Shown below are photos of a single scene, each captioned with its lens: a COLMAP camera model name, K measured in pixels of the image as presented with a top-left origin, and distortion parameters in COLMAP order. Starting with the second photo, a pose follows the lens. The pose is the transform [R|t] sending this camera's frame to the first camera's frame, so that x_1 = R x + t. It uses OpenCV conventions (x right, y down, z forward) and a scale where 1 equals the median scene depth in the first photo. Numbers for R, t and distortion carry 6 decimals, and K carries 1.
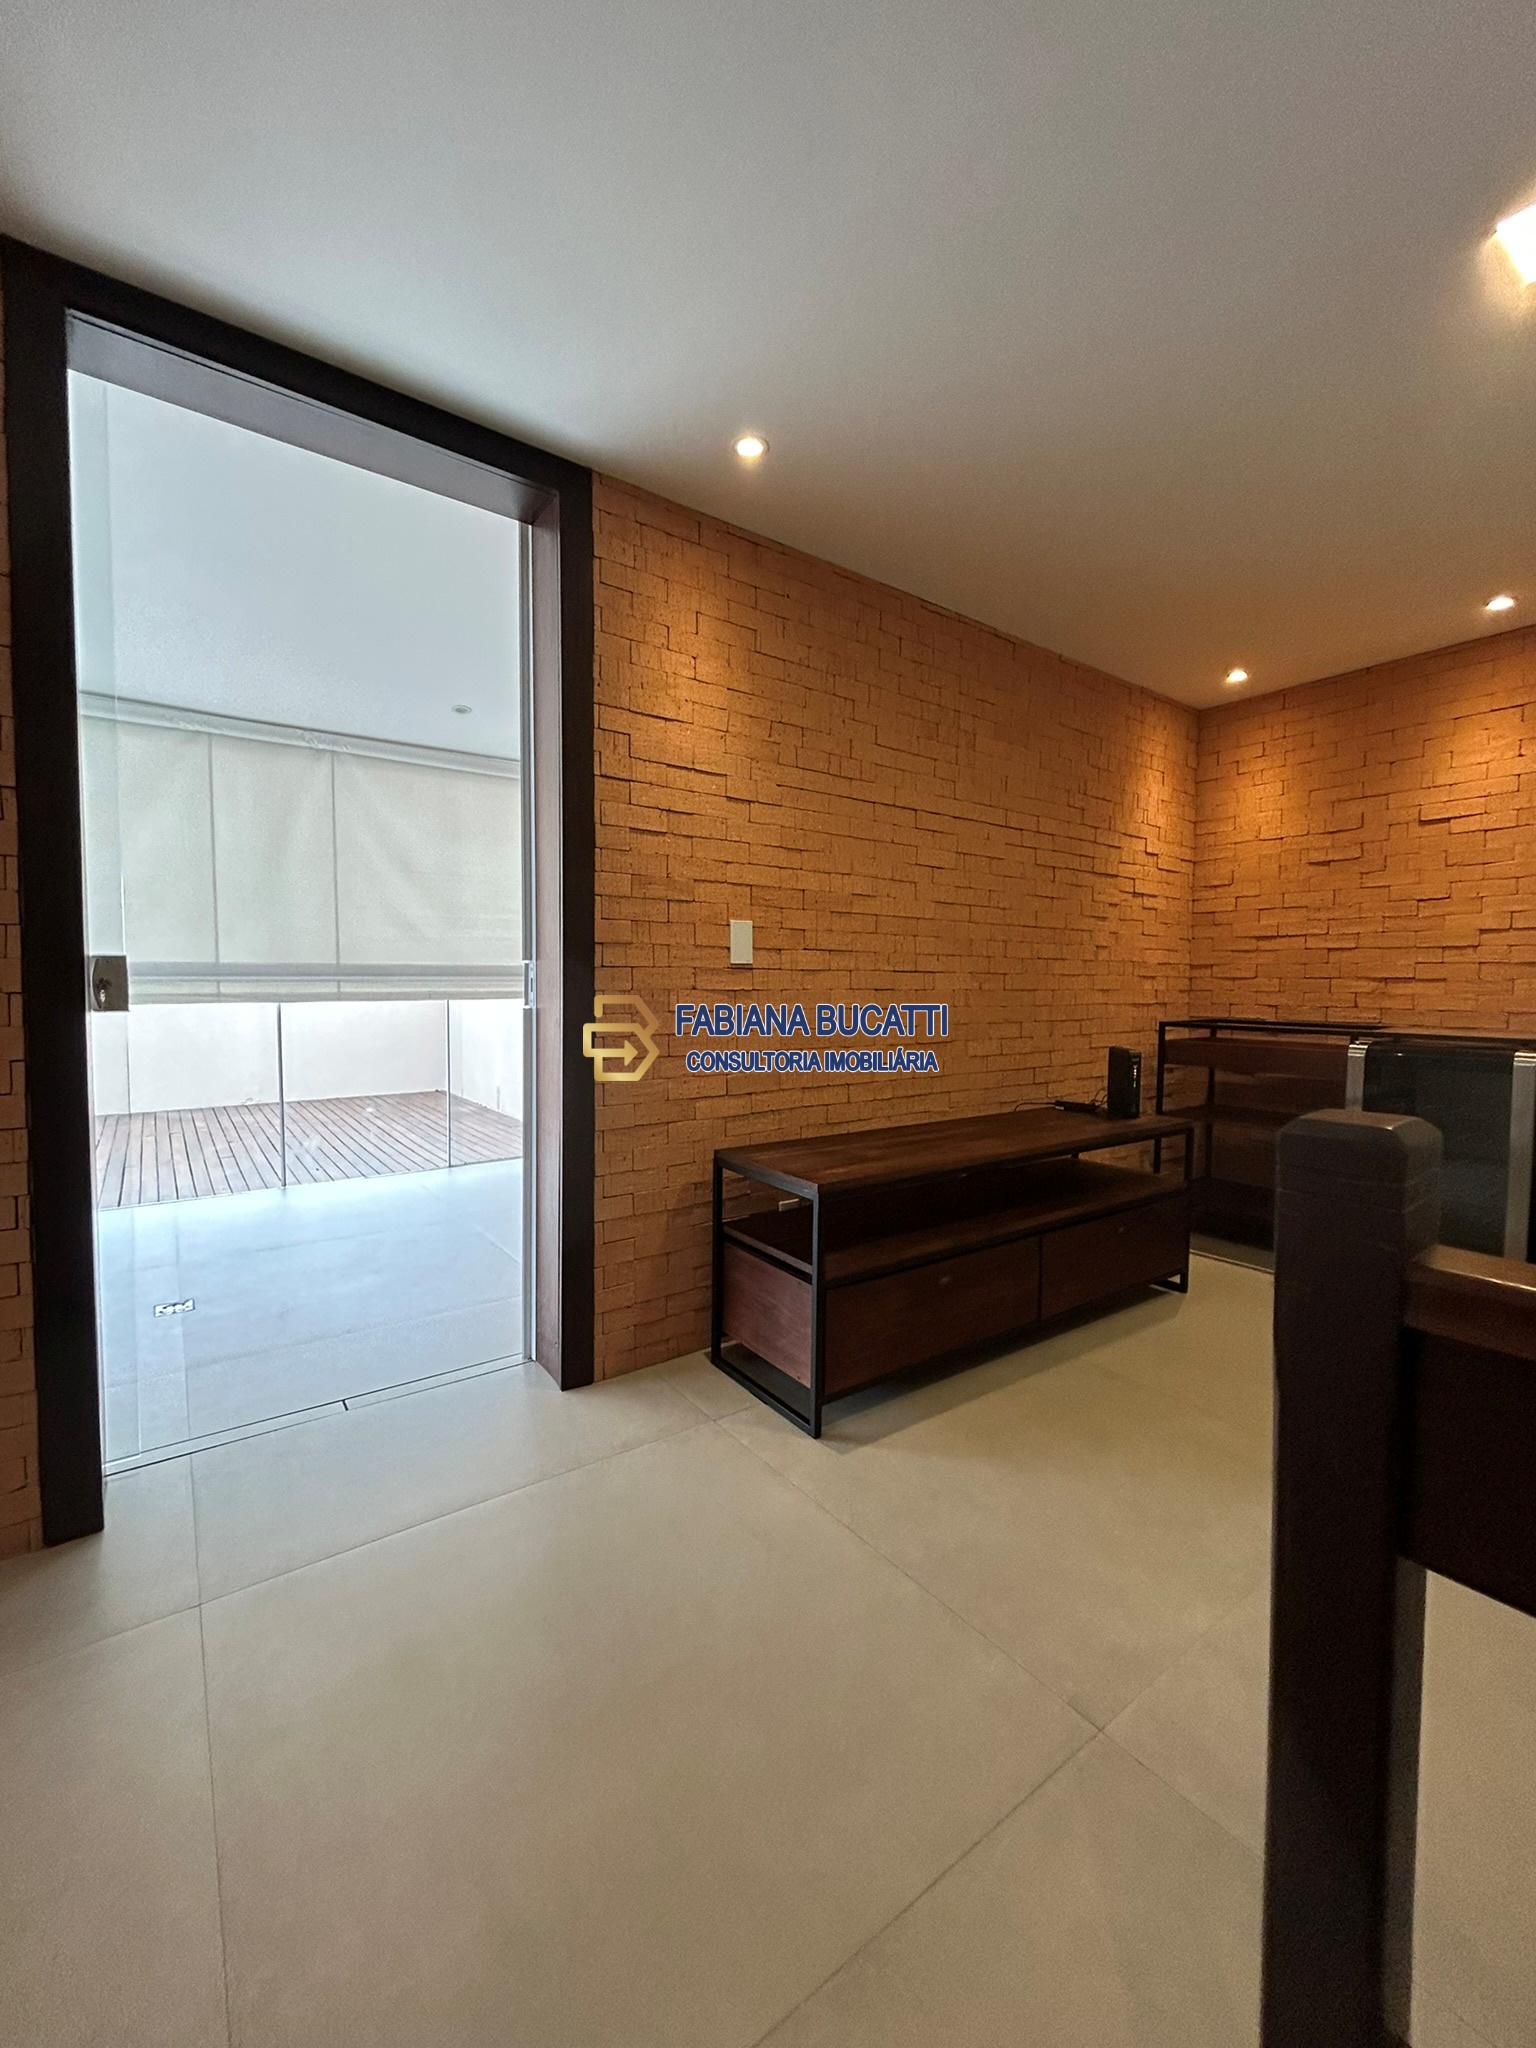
lens RADIAL K [[827.1, 0, 768.0], [0, 827.1, 1024.0], [0, 0, 1]] dist [-0.005255, 0.000570]
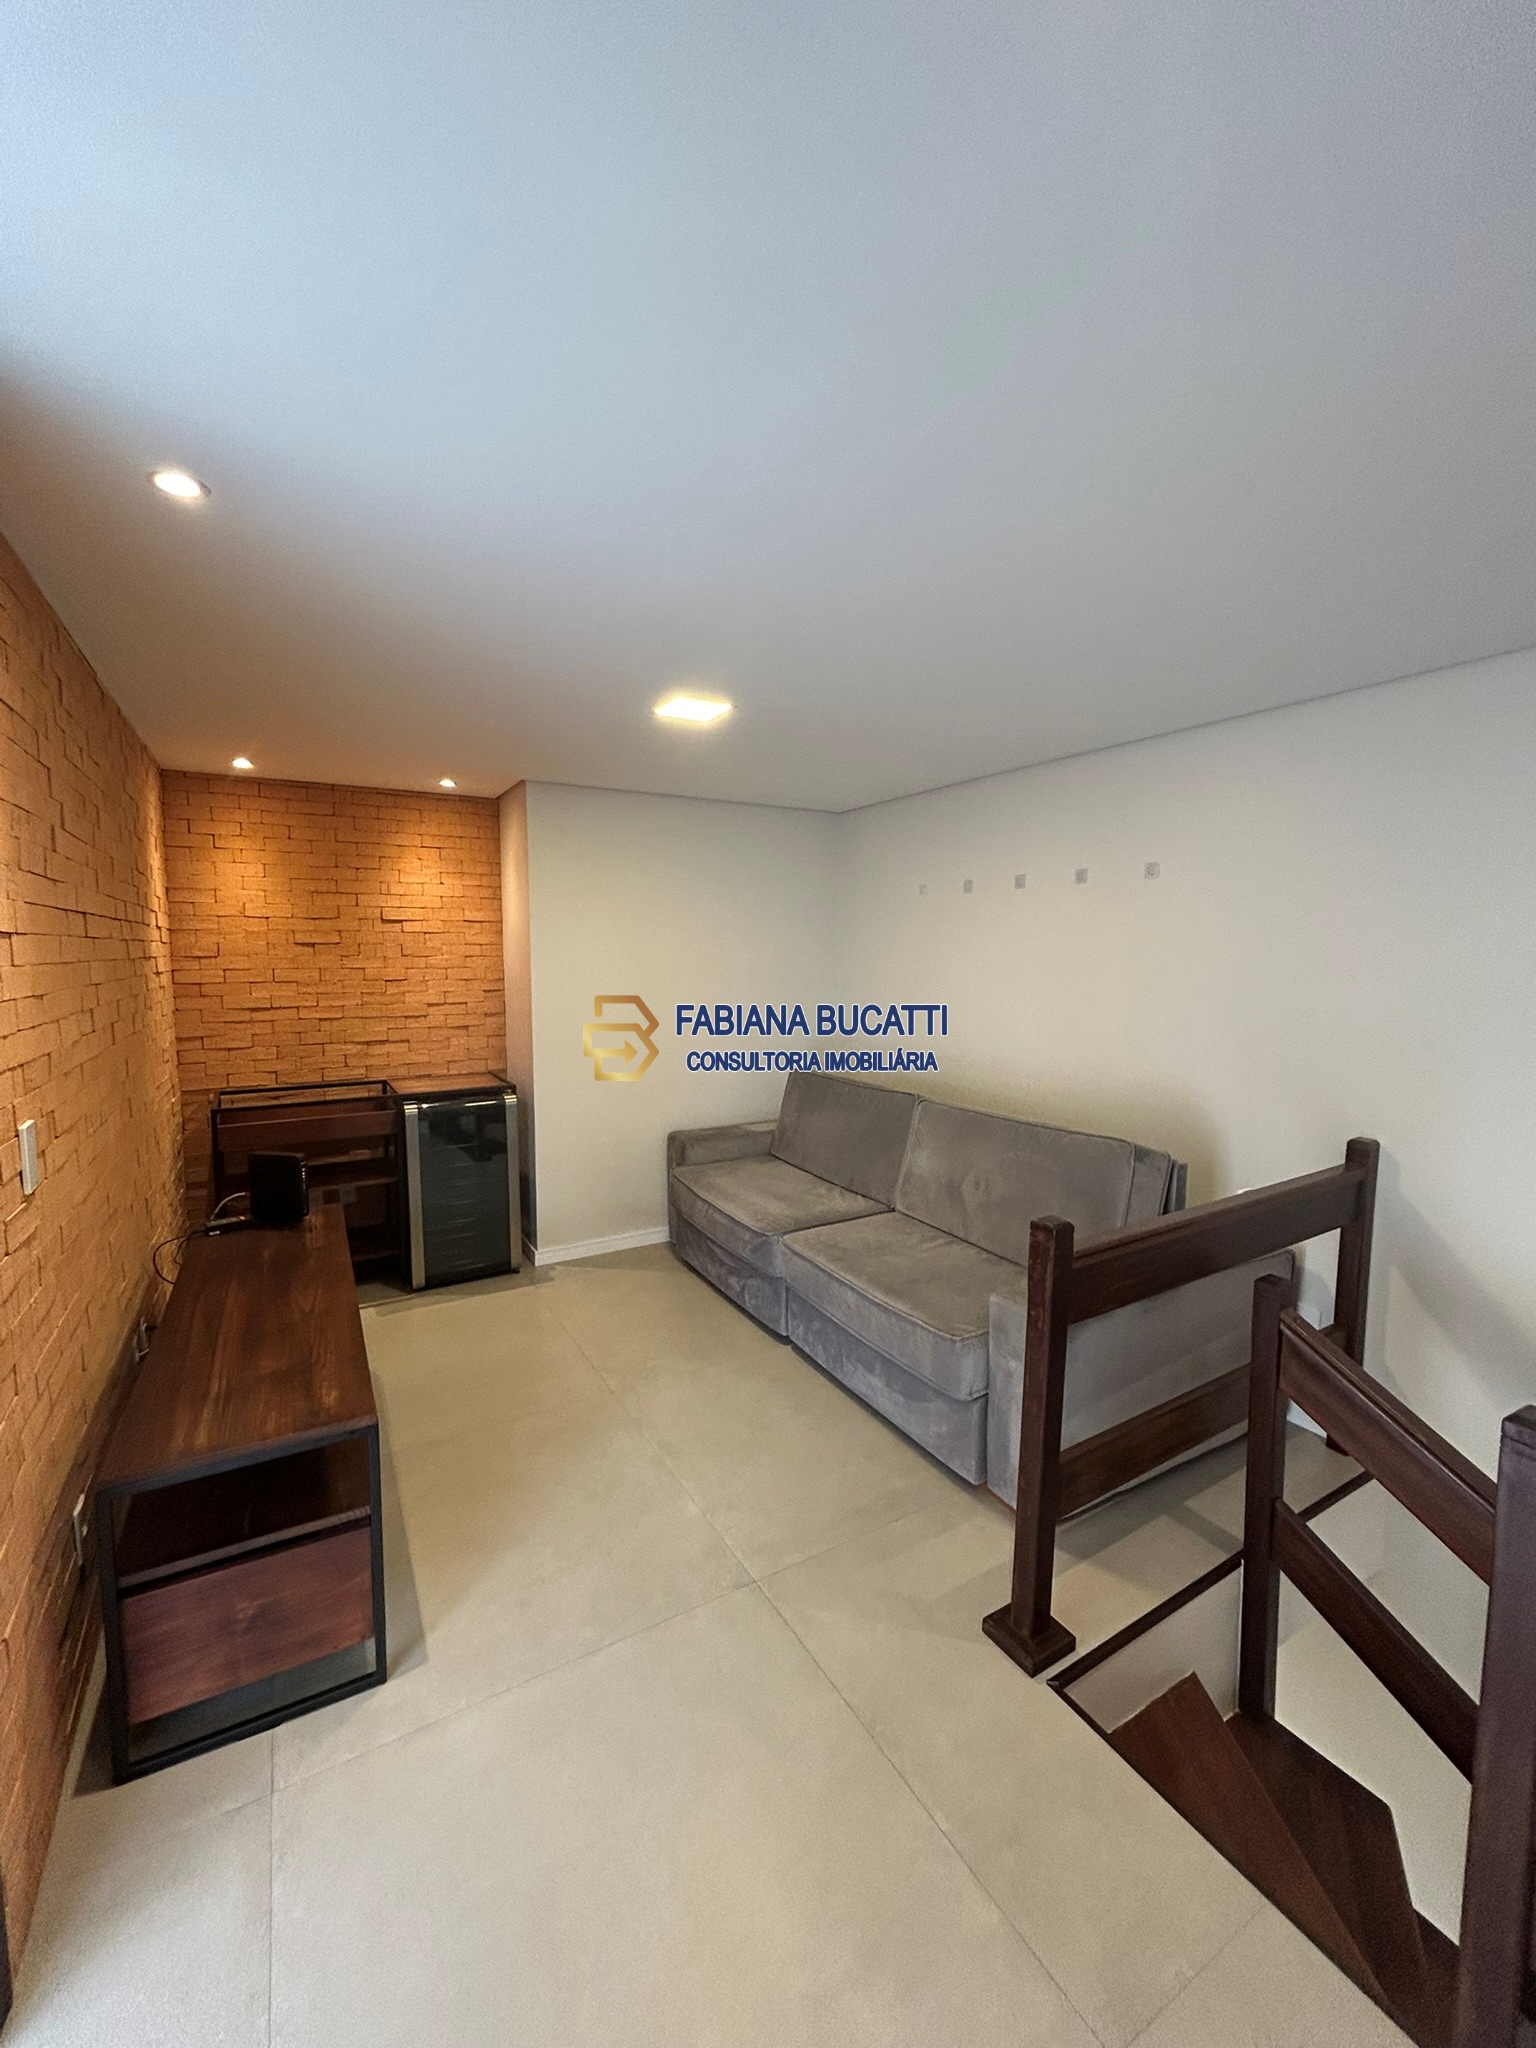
lens RADIAL K [[827.1, 0, 768.0], [0, 827.1, 1024.0], [0, 0, 1]] dist [-0.005255, 0.000570]
pose [[0.101270, -0.096064, 0.990210, -0.409110], [0.050295, 0.994549, 0.091341, -0.159407], [-0.993587, 0.040552, 0.105550, 0.253499]]
